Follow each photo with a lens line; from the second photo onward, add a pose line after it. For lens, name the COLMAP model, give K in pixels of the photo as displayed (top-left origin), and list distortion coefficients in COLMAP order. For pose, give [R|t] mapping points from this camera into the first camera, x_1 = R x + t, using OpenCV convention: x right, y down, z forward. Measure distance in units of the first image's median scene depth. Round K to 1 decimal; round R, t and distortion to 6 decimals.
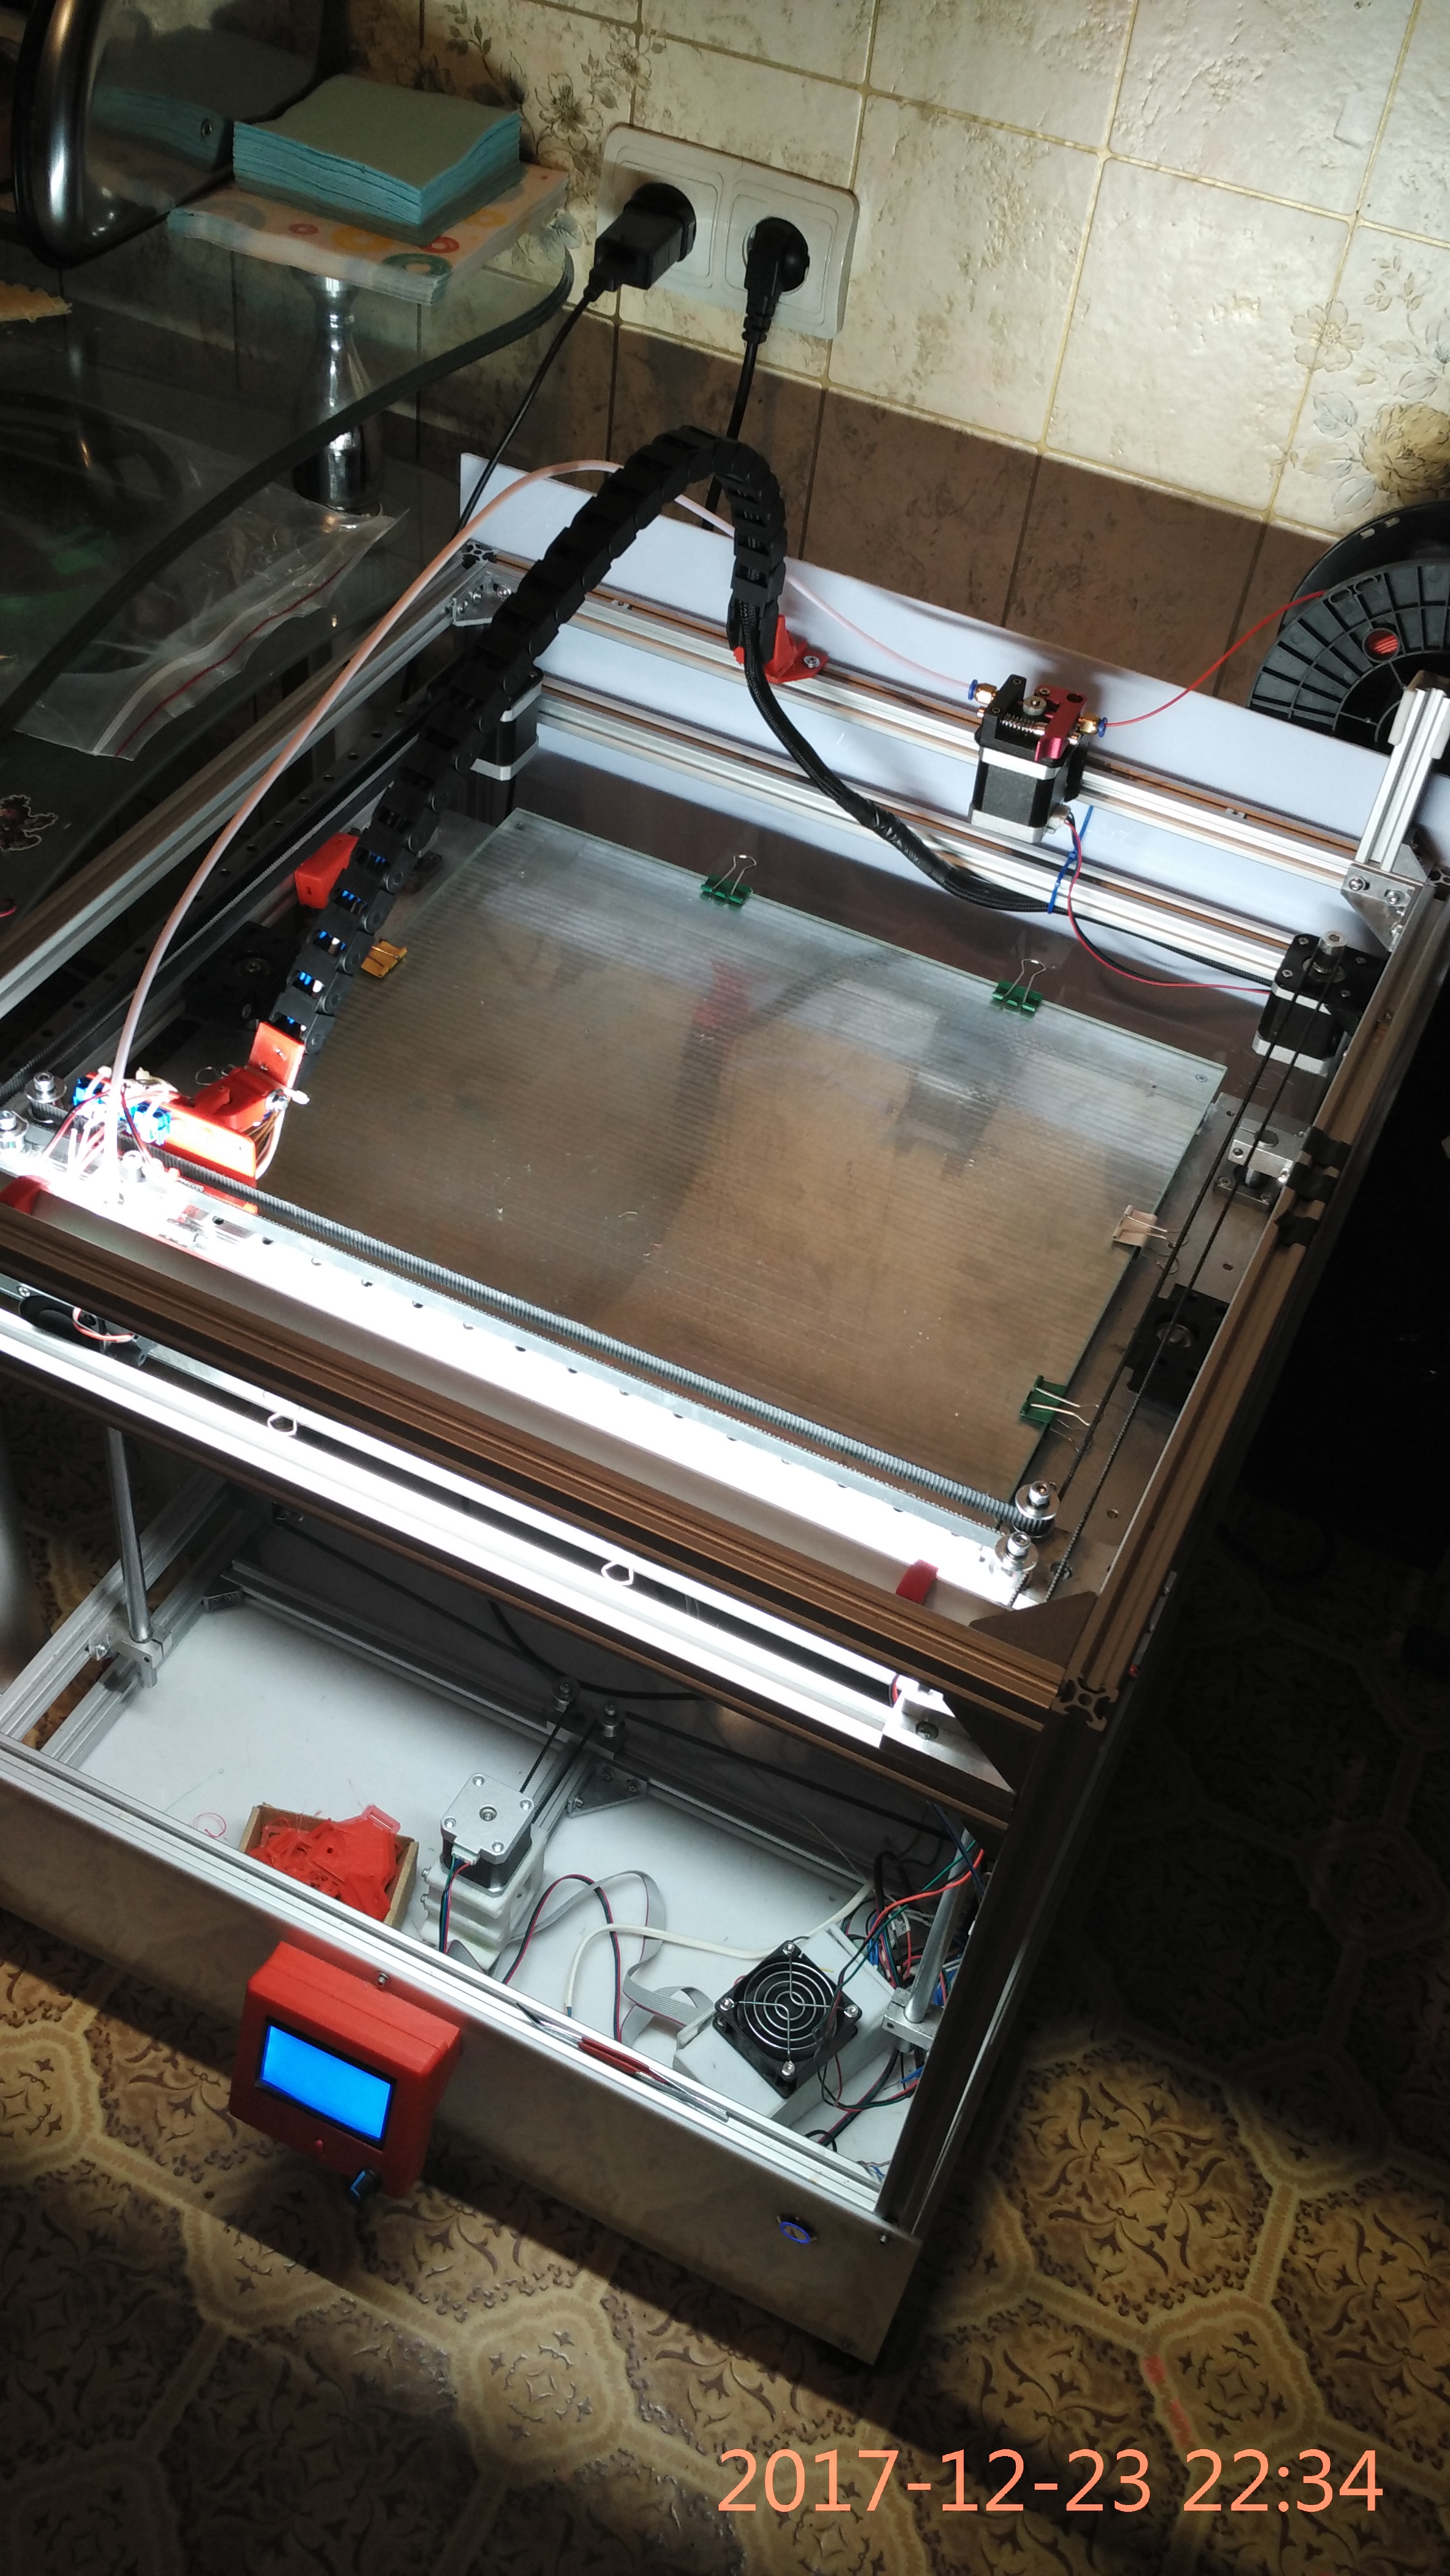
lens RADIAL K [[2373.7, 0, 723.1], [0, 2373.7, 1284.3], [0, 0, 1]] dist [0.011595, 0.000000]
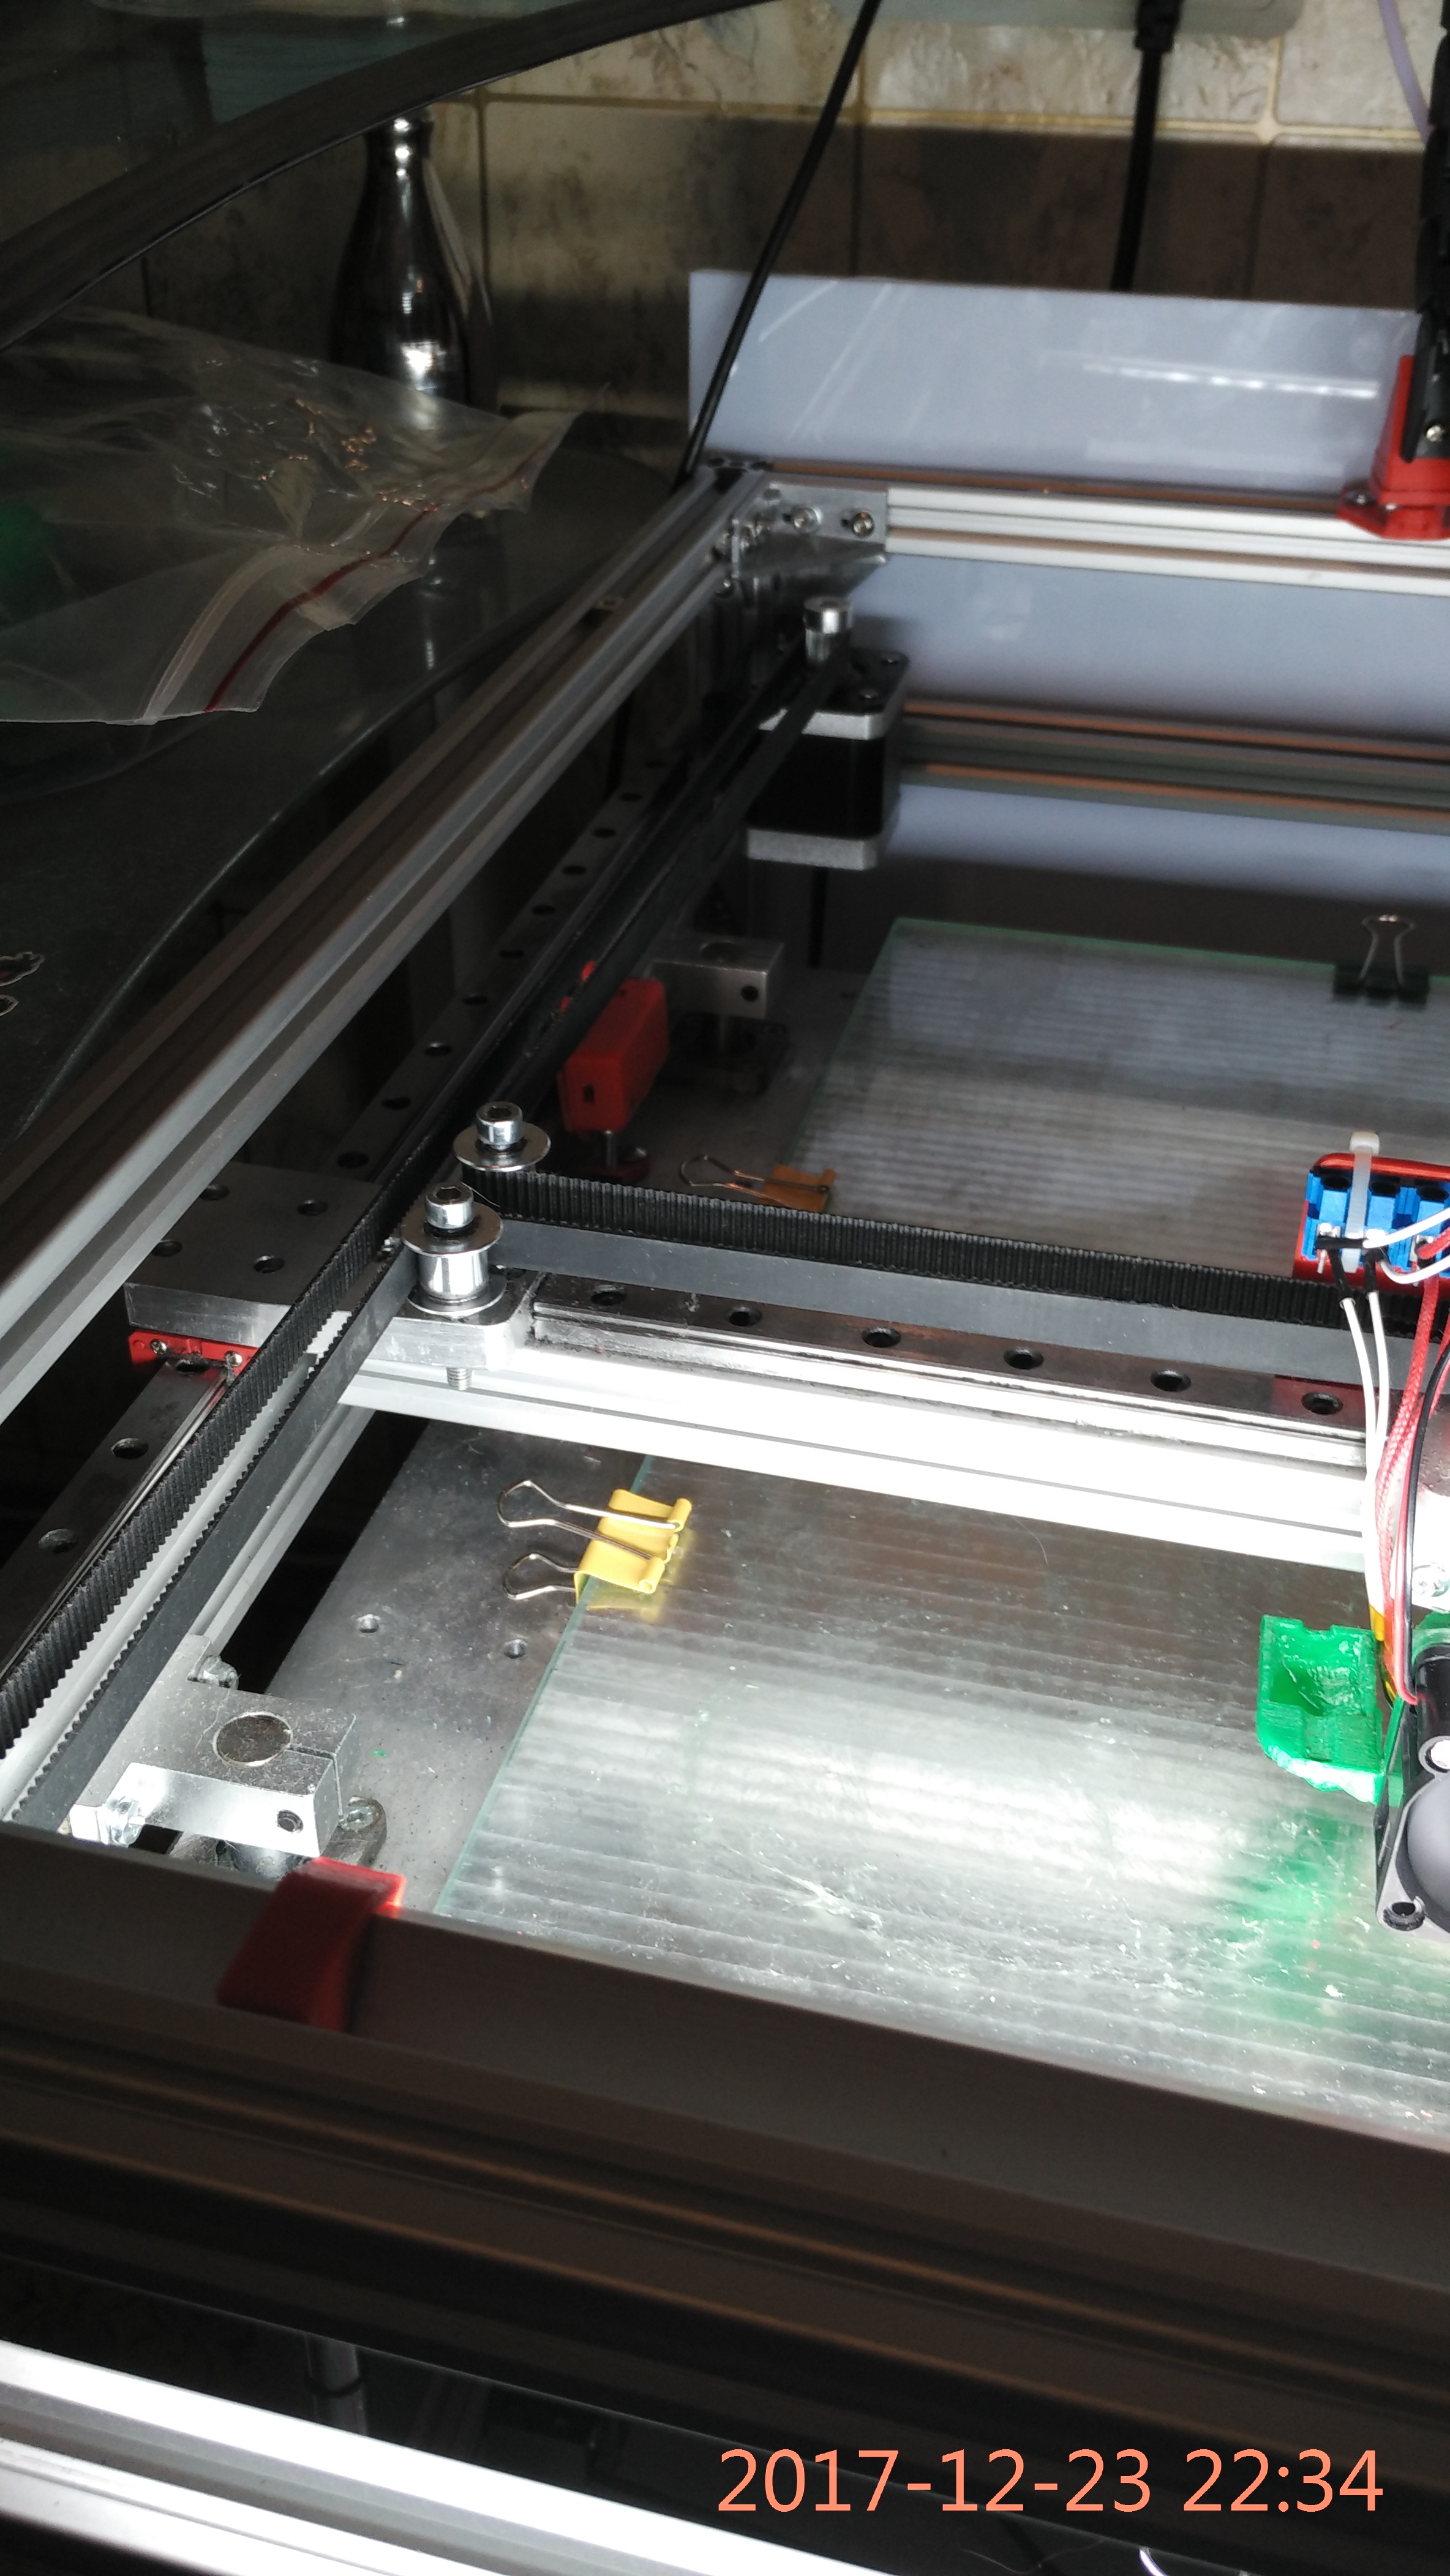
lens RADIAL K [[2373.7, 0, 722.1], [0, 2373.7, 1293.6], [0, 0, 1]] dist [0.011595, 0.000000]
pose [[0.981249, -0.169951, 0.090926, -0.188159], [0.184160, 0.965889, -0.182051, -0.036888], [-0.056884, 0.195382, 0.979076, 0.531011]]
